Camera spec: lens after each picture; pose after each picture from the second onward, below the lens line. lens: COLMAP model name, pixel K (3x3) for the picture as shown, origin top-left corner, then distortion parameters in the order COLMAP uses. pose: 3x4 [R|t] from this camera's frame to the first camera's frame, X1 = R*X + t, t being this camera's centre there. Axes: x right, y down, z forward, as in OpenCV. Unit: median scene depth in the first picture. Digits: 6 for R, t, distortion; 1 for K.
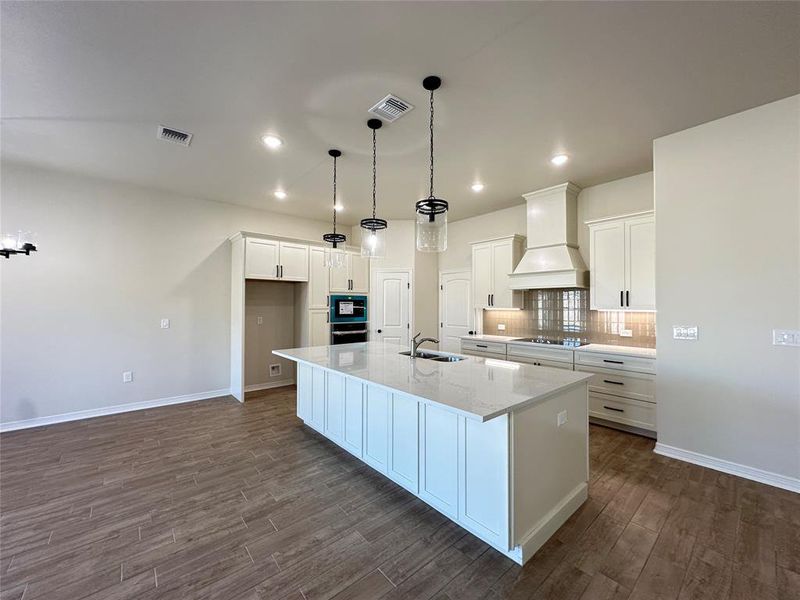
lens RADIAL K [[318.5, 0, 399.1], [0, 318.5, 300.5], [0, 0, 1]] dist [-0.001394, 0.000191]
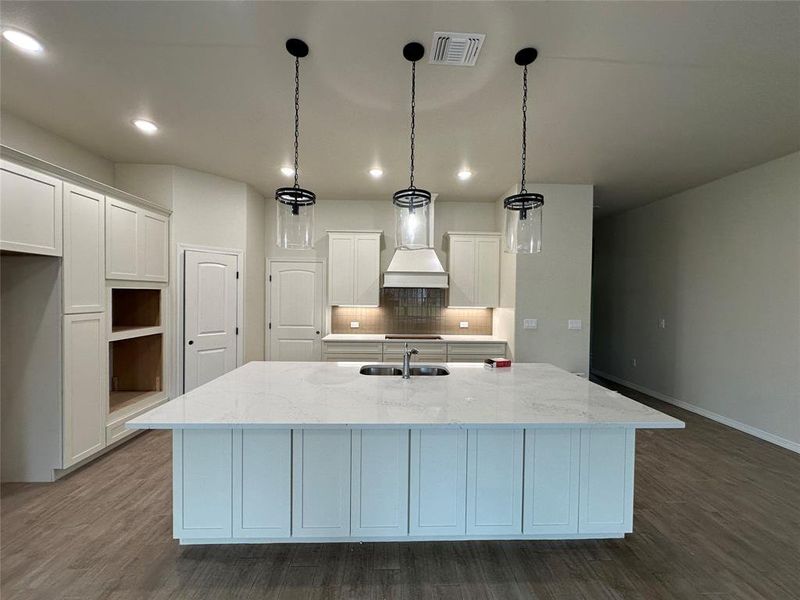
lens RADIAL K [[318.5, 0, 399.1], [0, 318.5, 300.5], [0, 0, 1]] dist [-0.001394, 0.000191]
pose [[0.626252, -0.008184, 0.779577, -0.430137], [-0.021876, 0.999367, 0.028065, -0.023637], [-0.779313, -0.034630, 0.625677, 0.388843]]
